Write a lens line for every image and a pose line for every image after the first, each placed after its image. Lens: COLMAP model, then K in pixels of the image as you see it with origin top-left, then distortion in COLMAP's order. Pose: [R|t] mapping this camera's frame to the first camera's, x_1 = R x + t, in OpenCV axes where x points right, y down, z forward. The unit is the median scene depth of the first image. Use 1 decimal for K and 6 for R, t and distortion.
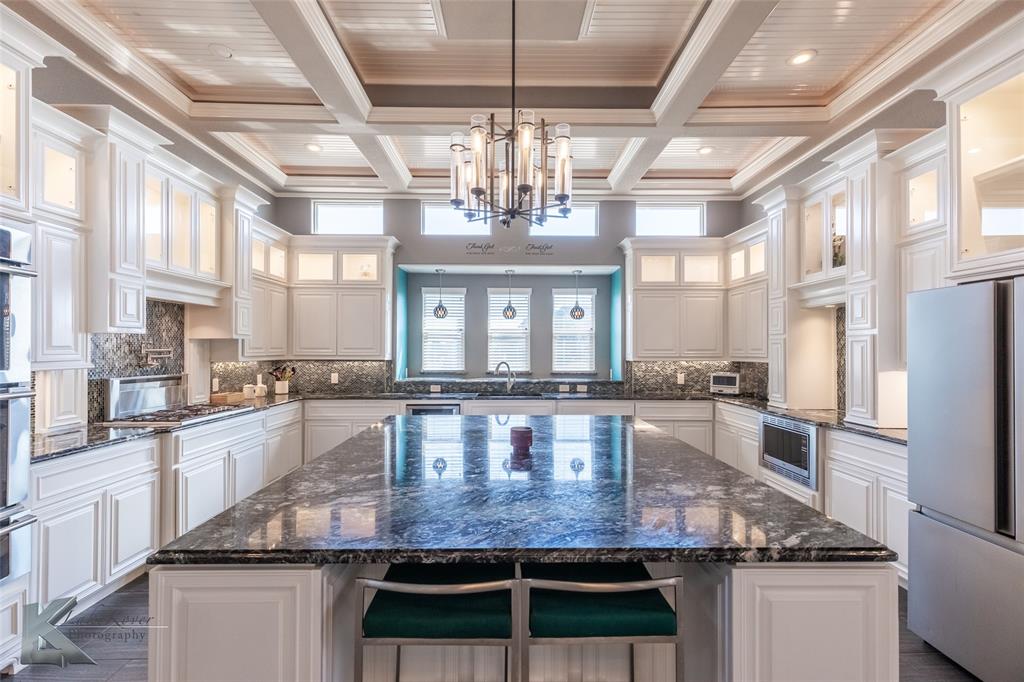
lens RADIAL K [[468.1, 0, 509.8], [0, 468.1, 344.4], [0, 0, 1]] dist [0.000215, -0.000014]
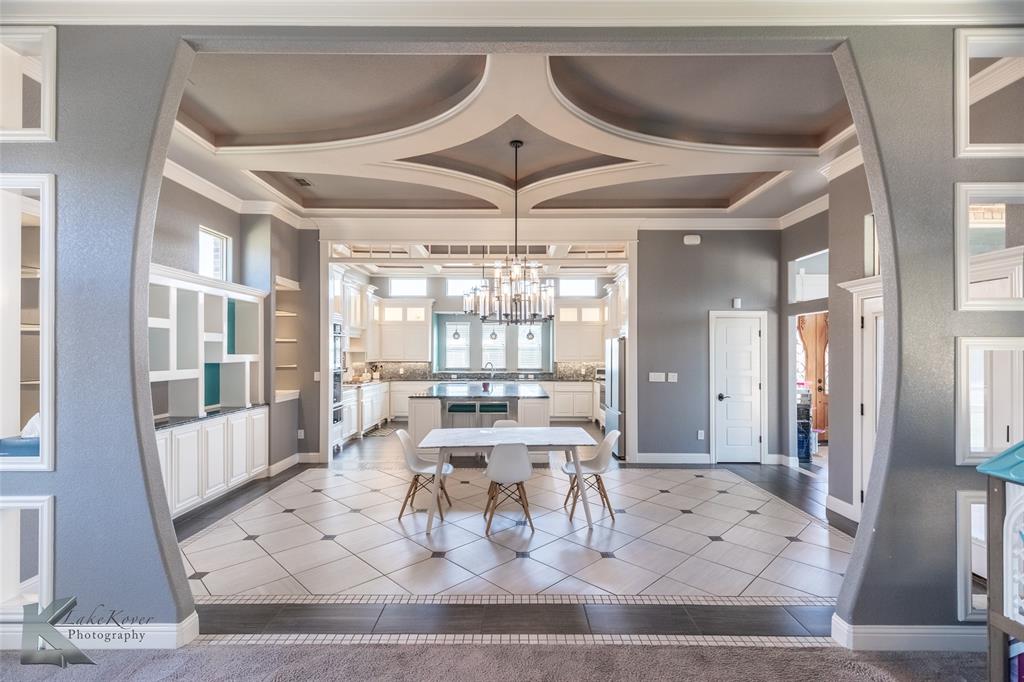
lens RADIAL K [[468.1, 0, 514.7], [0, 468.1, 346.9], [0, 0, 1]] dist [0.000215, -0.000014]
pose [[0.999925, -0.001439, -0.012144, 0.110788], [0.001409, 0.999996, -0.002457, -0.021751], [0.012147, 0.002440, 0.999923, -0.898101]]
